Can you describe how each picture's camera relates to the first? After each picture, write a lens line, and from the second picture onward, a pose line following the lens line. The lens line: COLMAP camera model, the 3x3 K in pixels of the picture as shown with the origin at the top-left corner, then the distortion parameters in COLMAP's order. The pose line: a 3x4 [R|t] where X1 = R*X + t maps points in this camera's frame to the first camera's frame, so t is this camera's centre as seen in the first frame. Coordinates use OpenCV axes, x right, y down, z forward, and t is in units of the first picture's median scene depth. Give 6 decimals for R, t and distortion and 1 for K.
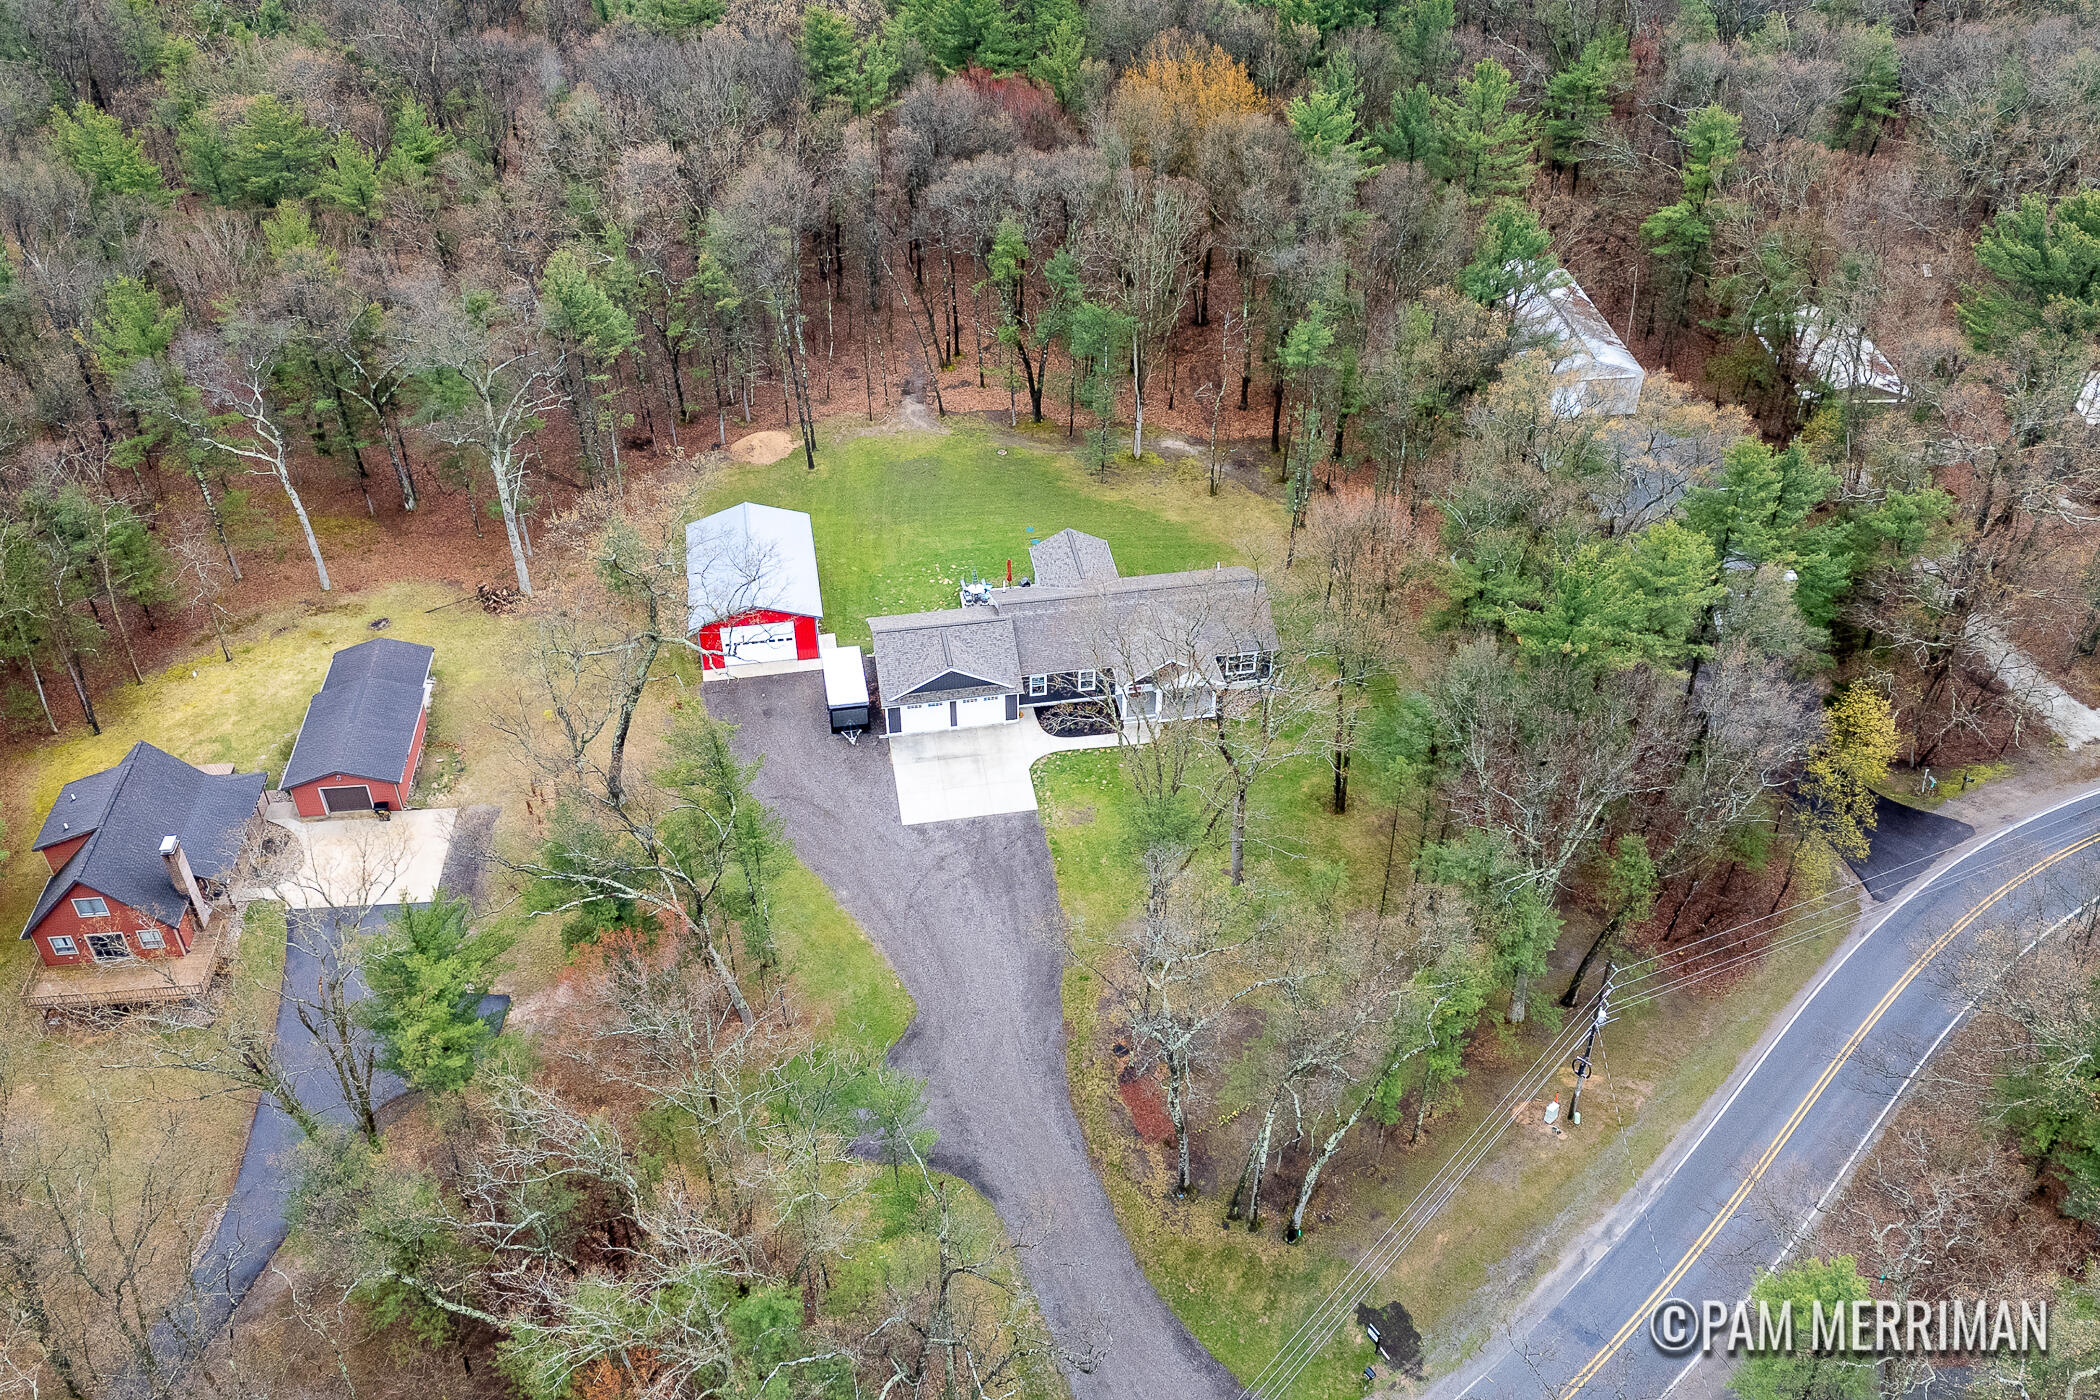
lens RADIAL K [[1804.1, 0, 1050.0], [0, 1804.1, 700.0], [0, 0, 1]] dist [0.094727, -0.005594]
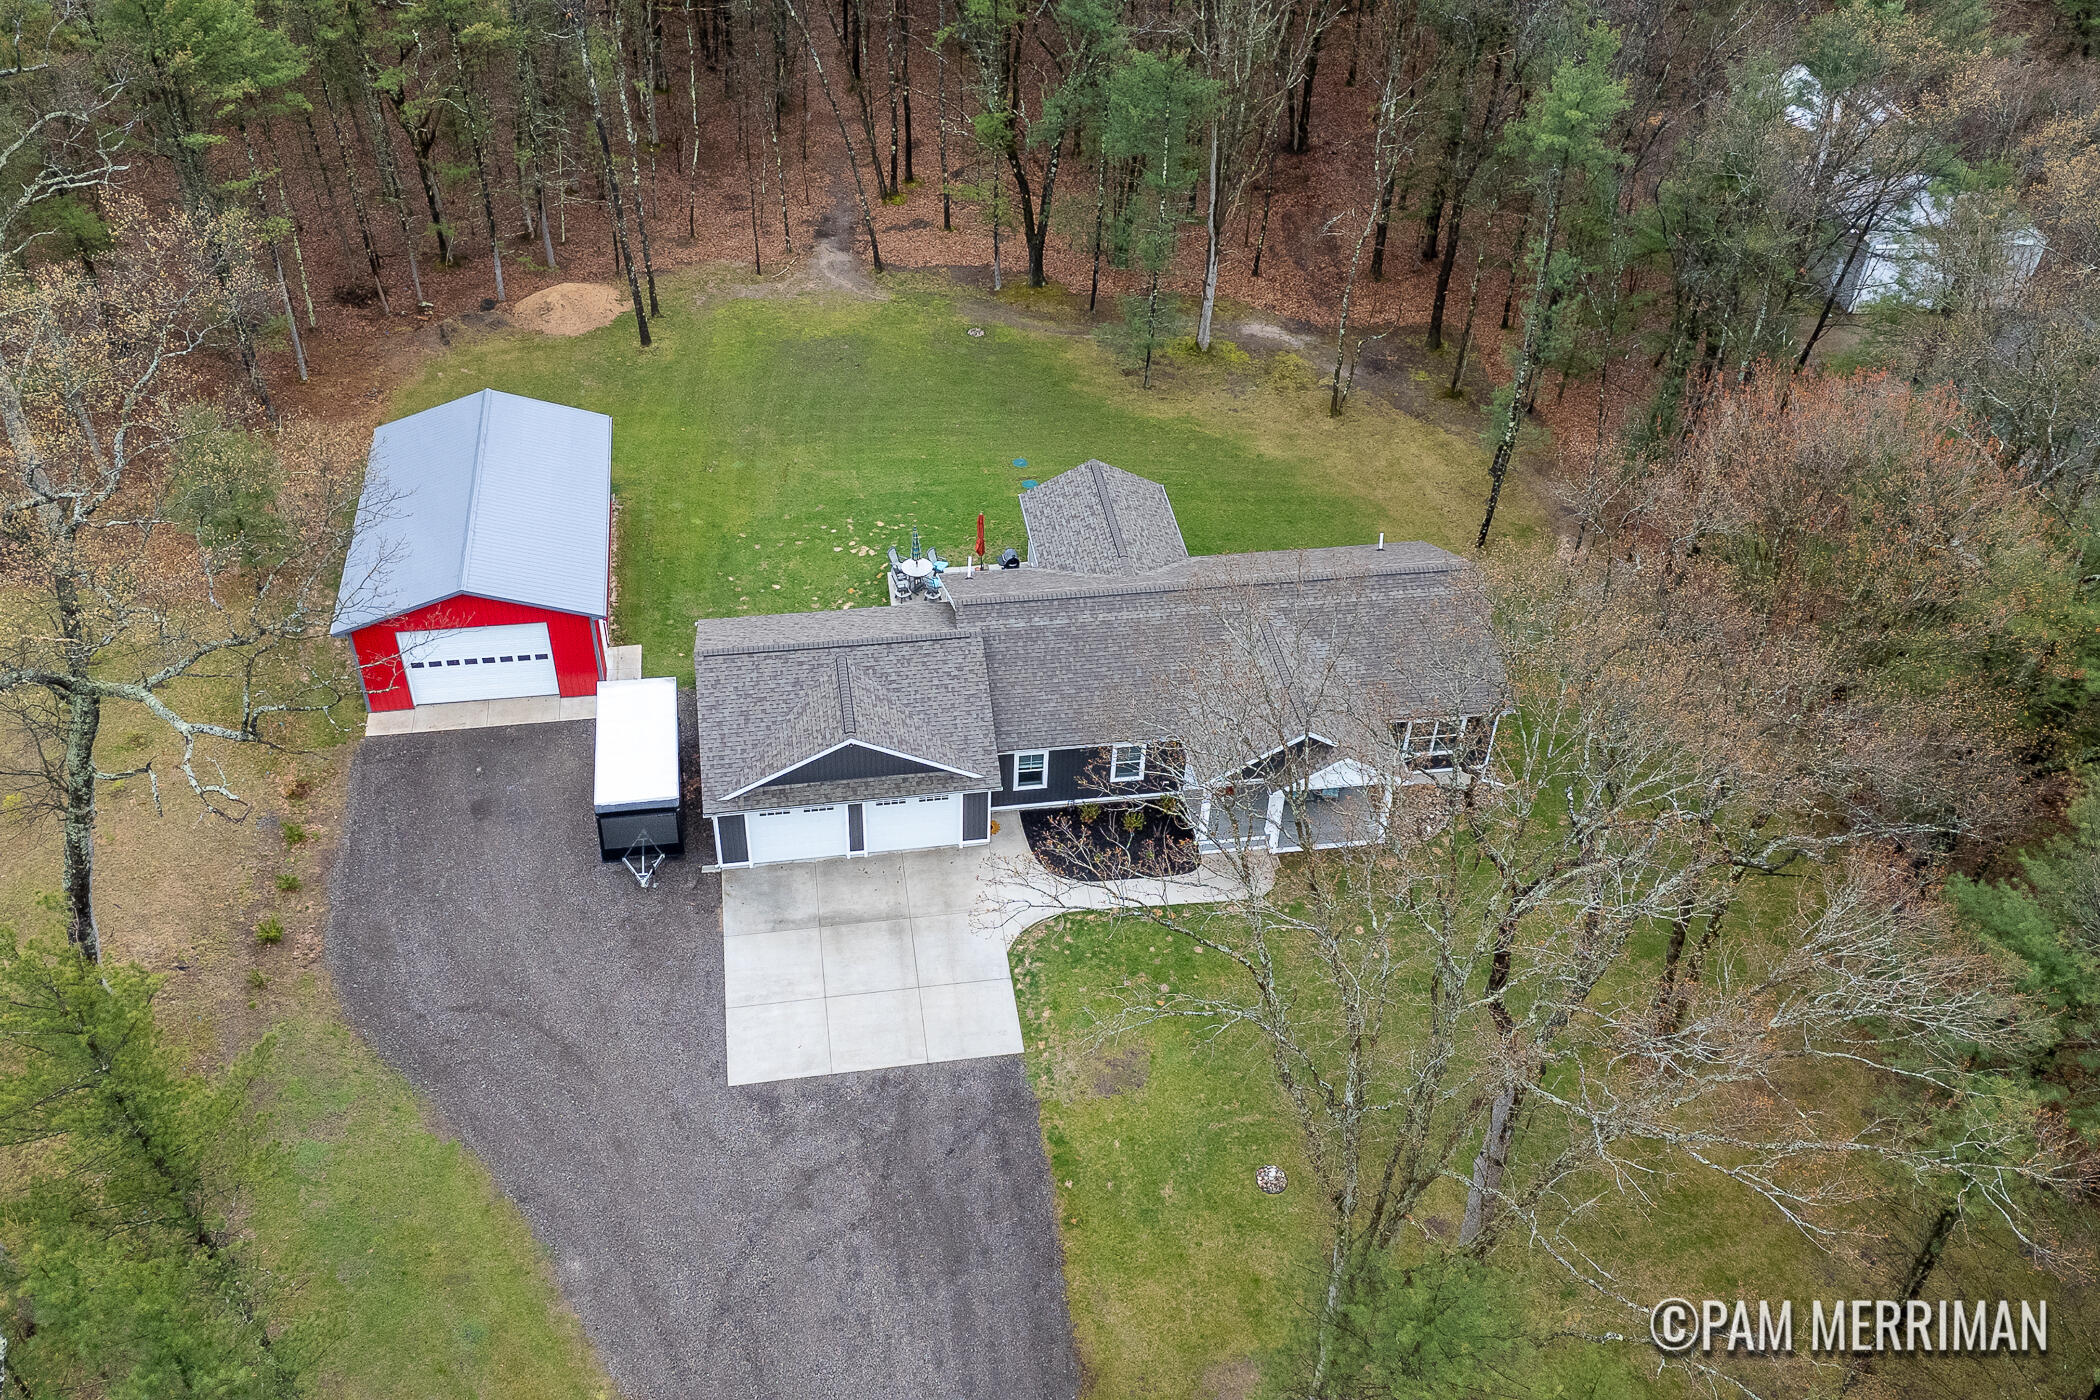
lens RADIAL K [[1804.1, 0, 1050.0], [0, 1804.1, 700.0], [0, 0, 1]] dist [0.094727, -0.005594]
pose [[0.999368, 0.031742, 0.015979, -0.009382], [-0.032116, 0.999202, 0.023736, -0.037728], [-0.015213, -0.024234, 0.999591, 0.481473]]
